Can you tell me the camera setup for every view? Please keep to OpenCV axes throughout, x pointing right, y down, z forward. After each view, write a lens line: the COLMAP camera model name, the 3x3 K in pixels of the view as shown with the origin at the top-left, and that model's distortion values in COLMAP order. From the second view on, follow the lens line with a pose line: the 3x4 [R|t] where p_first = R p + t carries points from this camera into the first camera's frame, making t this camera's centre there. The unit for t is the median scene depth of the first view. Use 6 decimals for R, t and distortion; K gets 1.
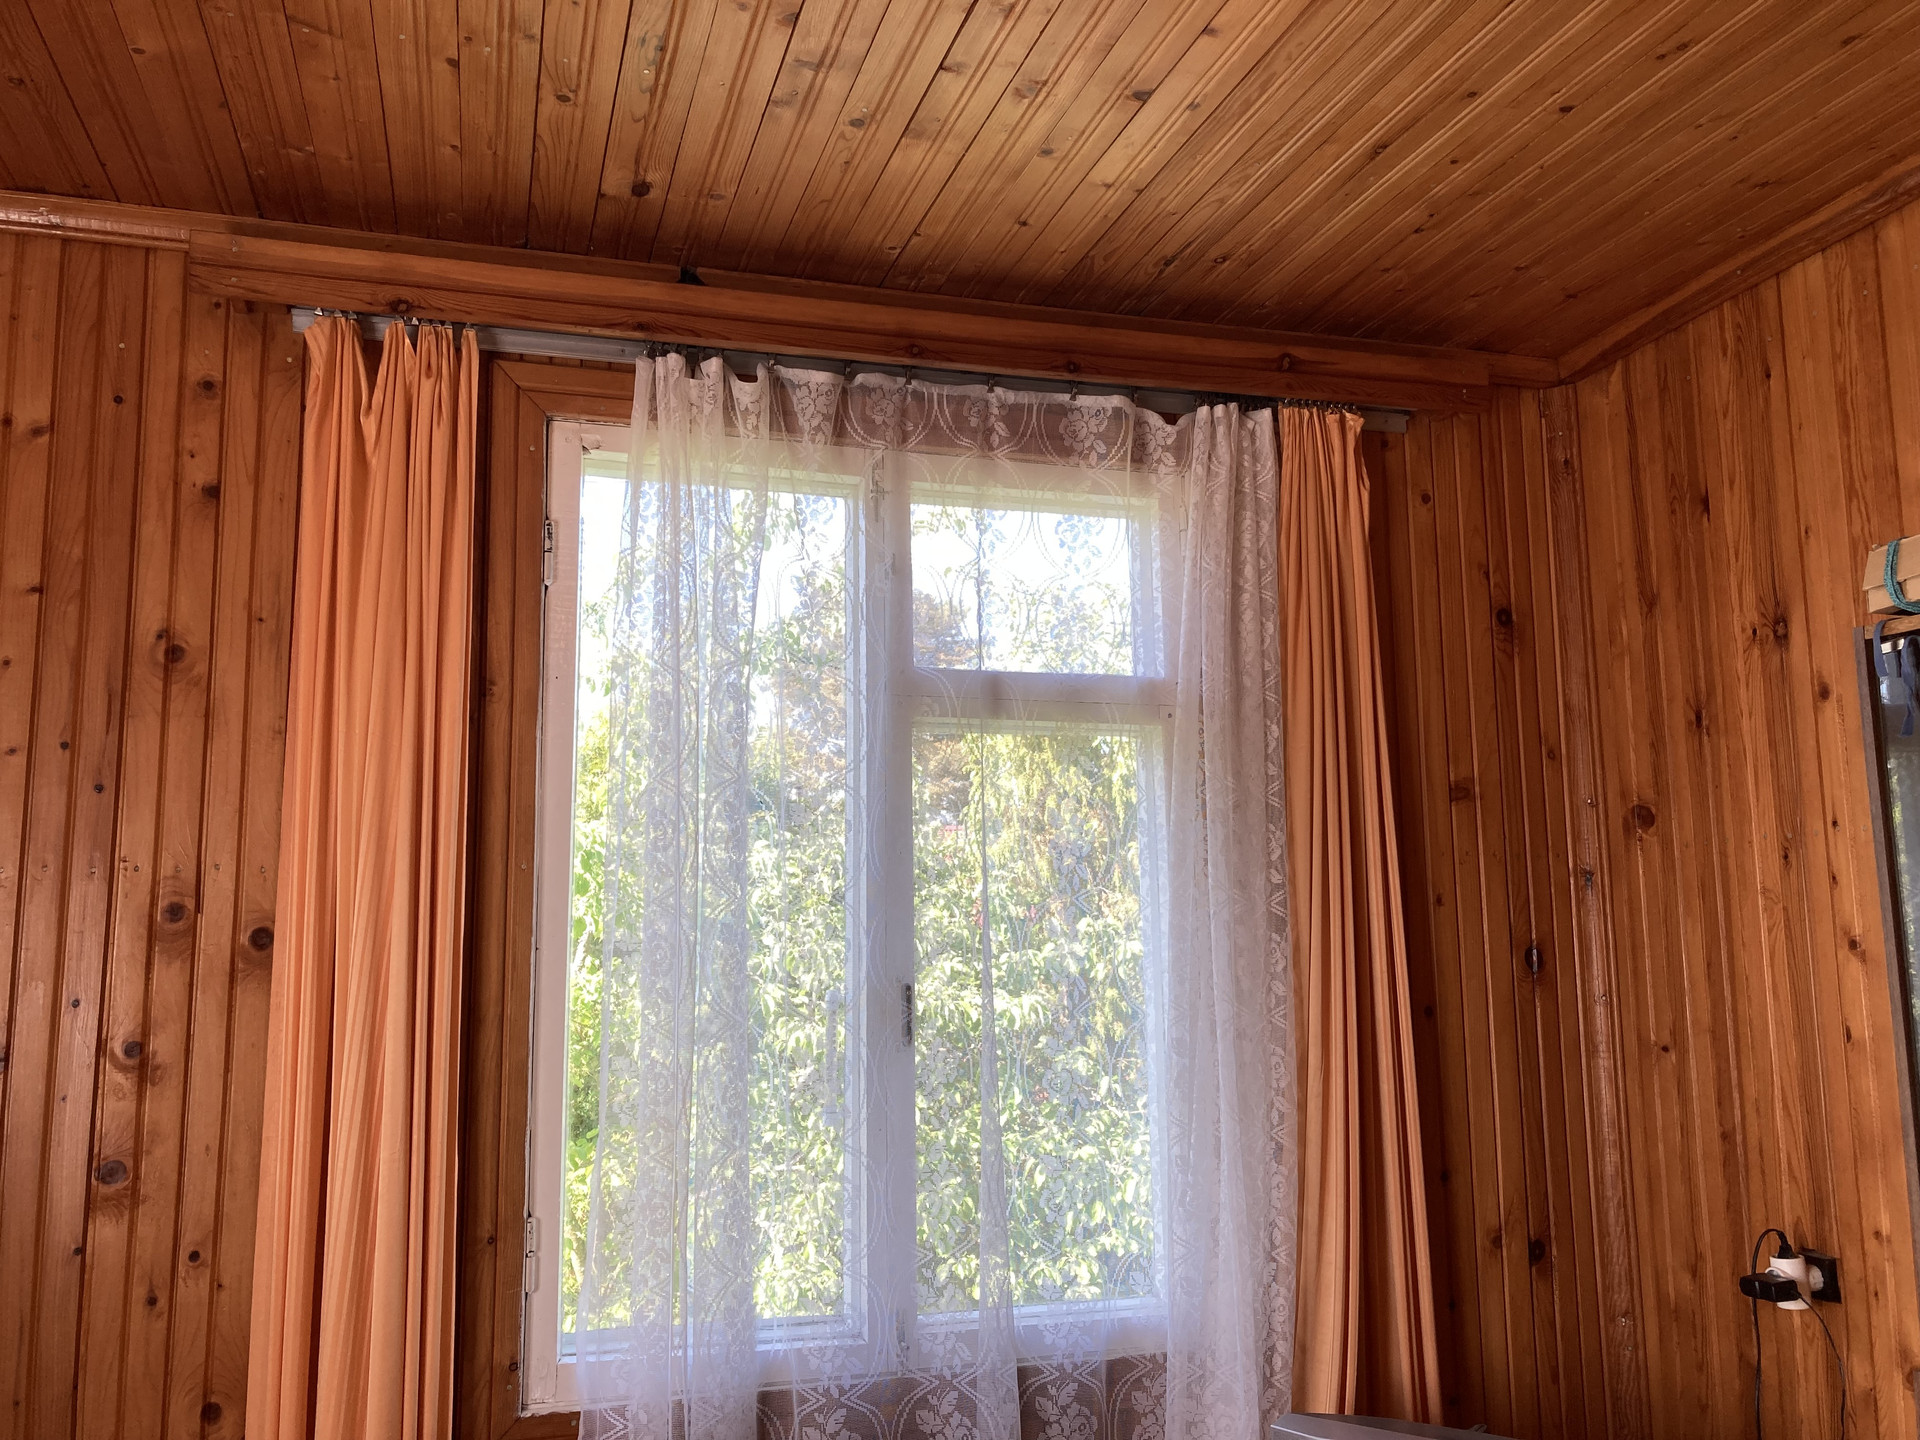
lens RADIAL K [[1590.2, 0, 965.5], [0, 1590.2, 674.7], [0, 0, 1]] dist [0.102119, -0.114452]
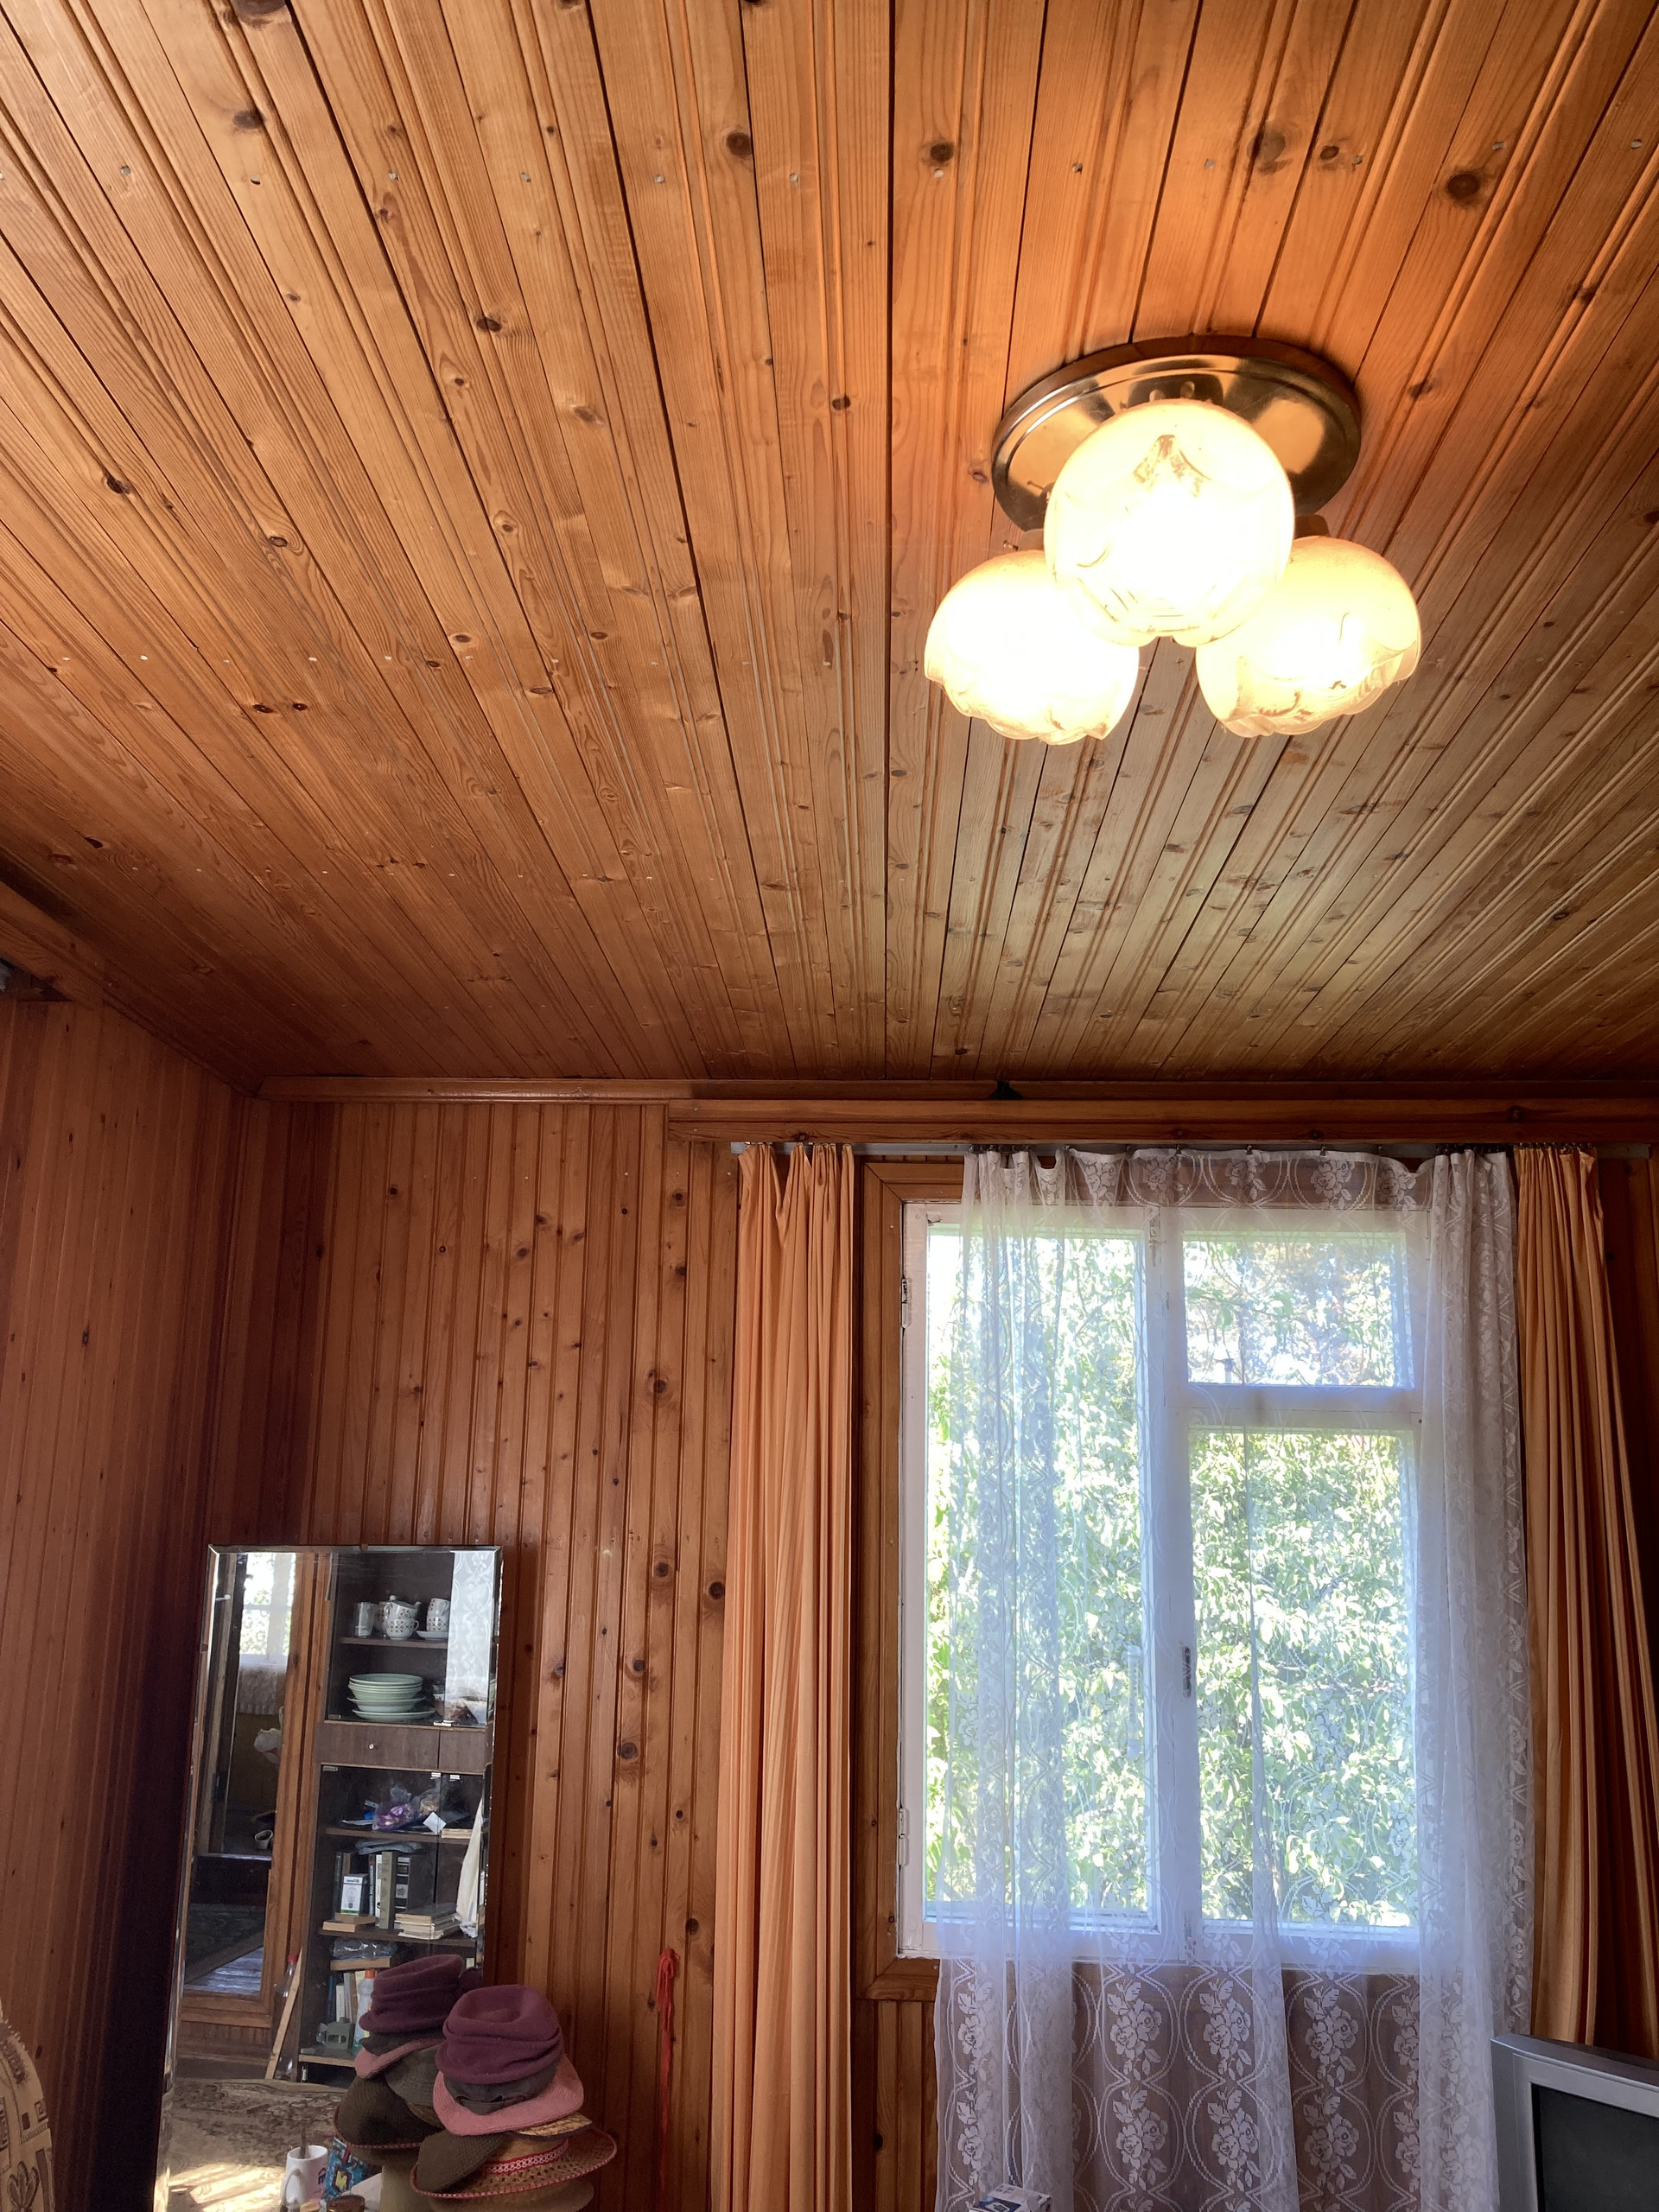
lens RADIAL K [[1832.0, 0, 864.2], [0, 1832.0, 1103.9], [0, 0, 1]] dist [0.102119, -0.114452]
pose [[0.952907, -0.041774, -0.300372, 0.179497], [0.018267, 0.996575, -0.080649, -0.119478], [0.302713, 0.071364, 0.950406, -0.494072]]
